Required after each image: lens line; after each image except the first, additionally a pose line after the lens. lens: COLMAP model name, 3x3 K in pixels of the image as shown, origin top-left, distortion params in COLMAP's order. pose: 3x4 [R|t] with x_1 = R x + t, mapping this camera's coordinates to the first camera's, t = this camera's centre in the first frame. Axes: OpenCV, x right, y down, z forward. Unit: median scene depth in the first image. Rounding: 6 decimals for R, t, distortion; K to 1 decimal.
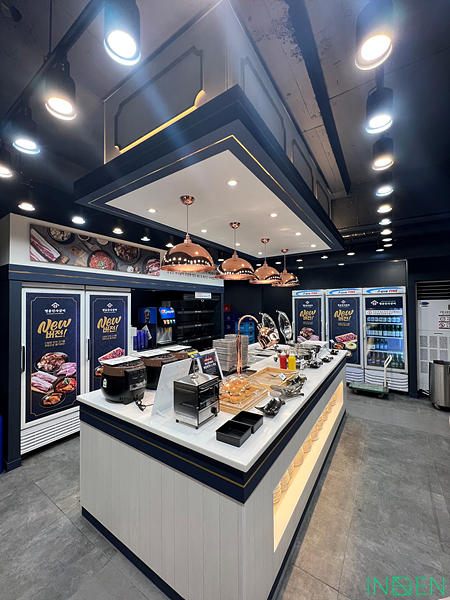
lens RADIAL K [[245.4, 0, 223.7], [0, 245.4, 301.6], [0, 0, 1]] dist [-0.000770, 0.000261]
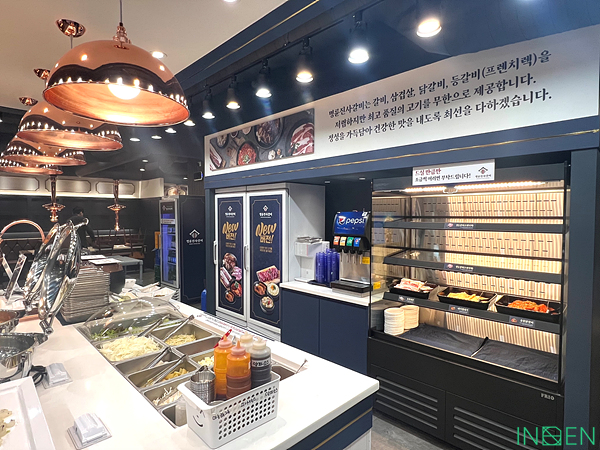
lens RADIAL K [[341.5, 0, 299.2], [0, 341.5, 226.3], [0, 0, 1]] dist [-0.006576, 0.001845]
pose [[-0.197785, 0.041653, -0.979360, 0.622238], [0.017213, 0.999090, 0.039016, 0.034625], [0.980094, -0.009141, -0.198322, 1.442892]]
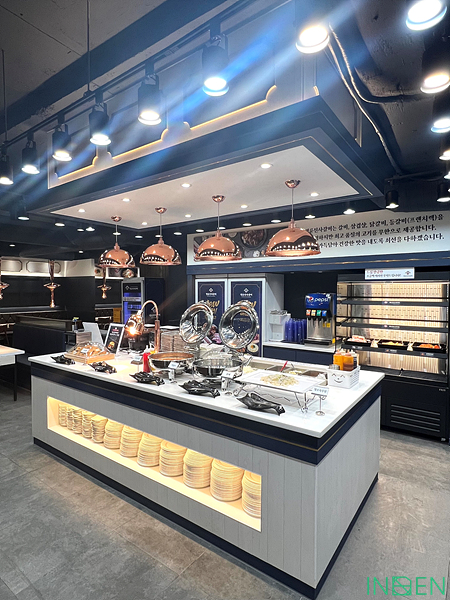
lens RADIAL K [[341.5, 0, 223.5], [0, 341.5, 301.4], [0, 0, 1]] dist [-0.006576, 0.001845]
pose [[-0.042368, 0.042616, -0.998193, 1.145737], [0.015671, 0.998995, 0.041985, -0.001055], [0.998979, -0.013864, -0.042993, 1.056875]]
